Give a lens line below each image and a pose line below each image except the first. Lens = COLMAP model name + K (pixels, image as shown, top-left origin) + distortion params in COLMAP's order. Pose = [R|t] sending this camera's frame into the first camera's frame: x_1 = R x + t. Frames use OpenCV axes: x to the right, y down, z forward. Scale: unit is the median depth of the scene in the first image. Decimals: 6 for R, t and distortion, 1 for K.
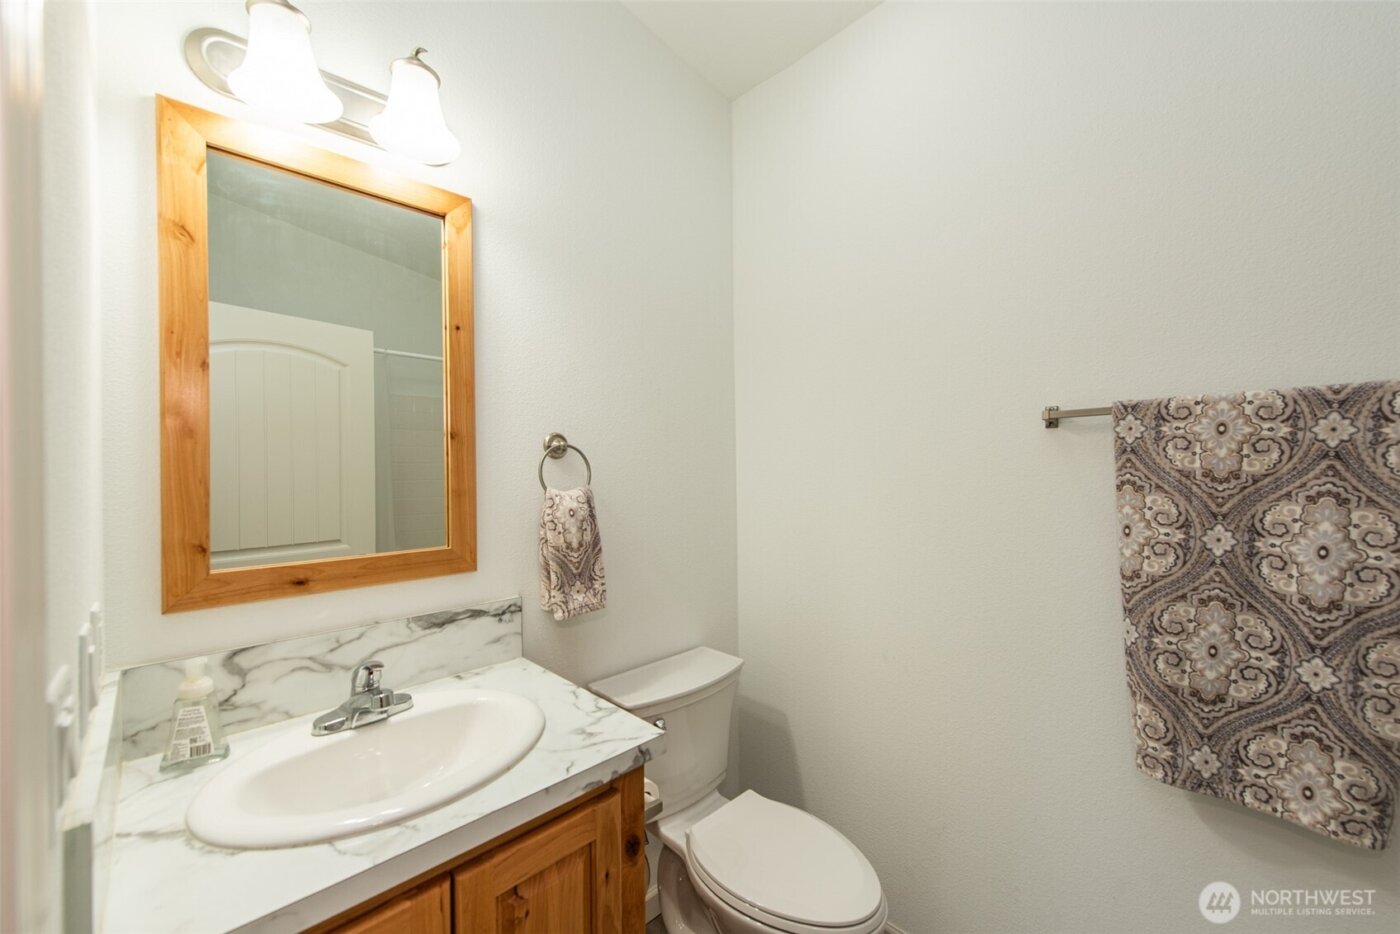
lens RADIAL K [[556.7, 0, 687.9], [0, 556.7, 466.6], [0, 0, 1]] dist [0.011524, 0.000005]
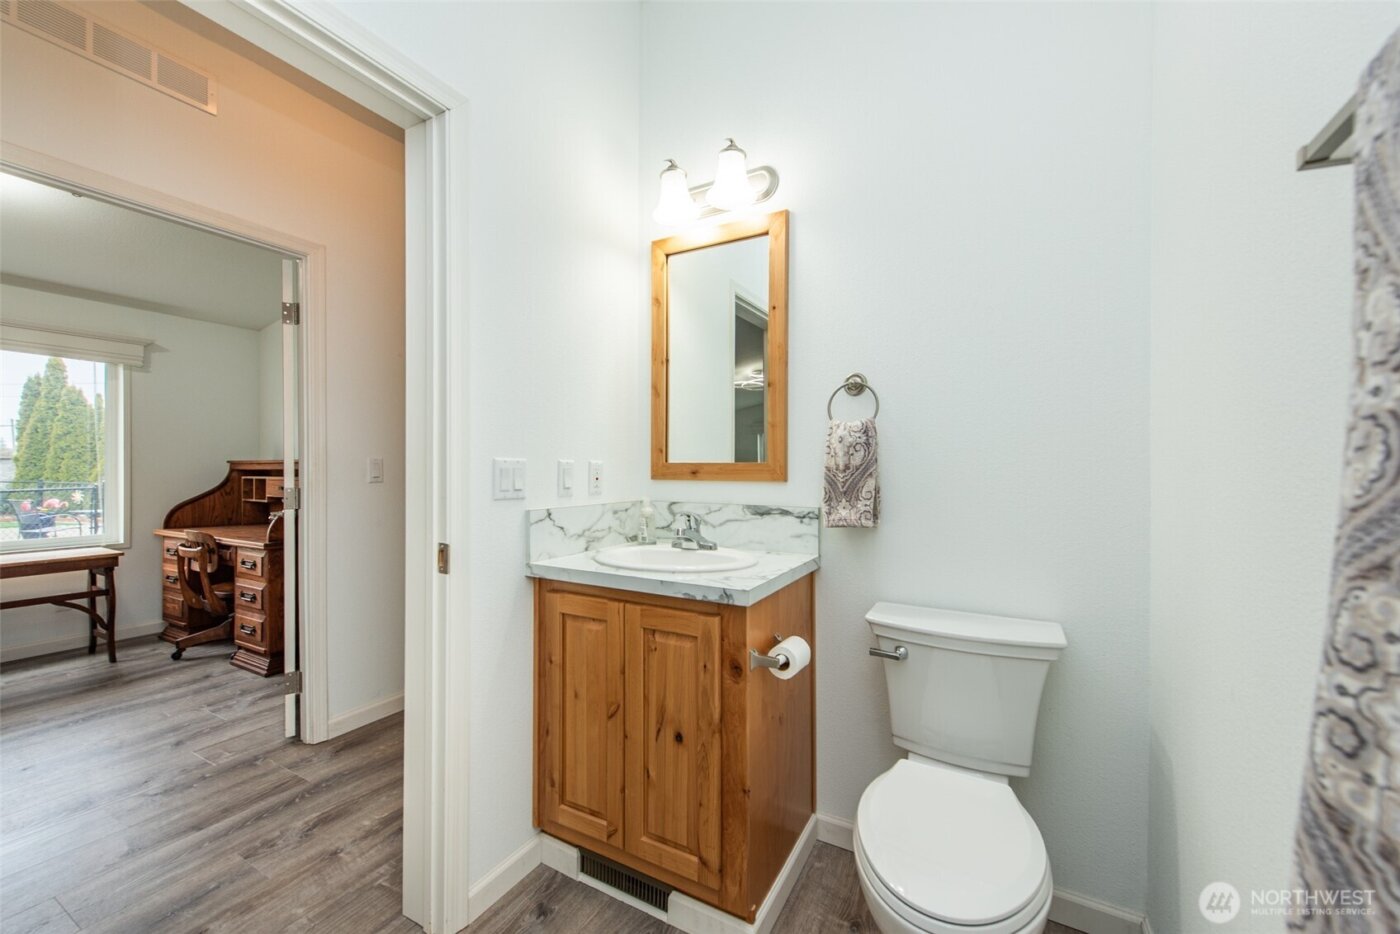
lens RADIAL K [[556.7, 0, 687.9], [0, 556.7, 466.6], [0, 0, 1]] dist [0.011524, 0.000005]
pose [[0.270228, 0.013339, -0.962704, 0.910705], [-0.006414, 0.999907, 0.012054, 0.140488], [0.962775, 0.002917, 0.270288, 0.414205]]
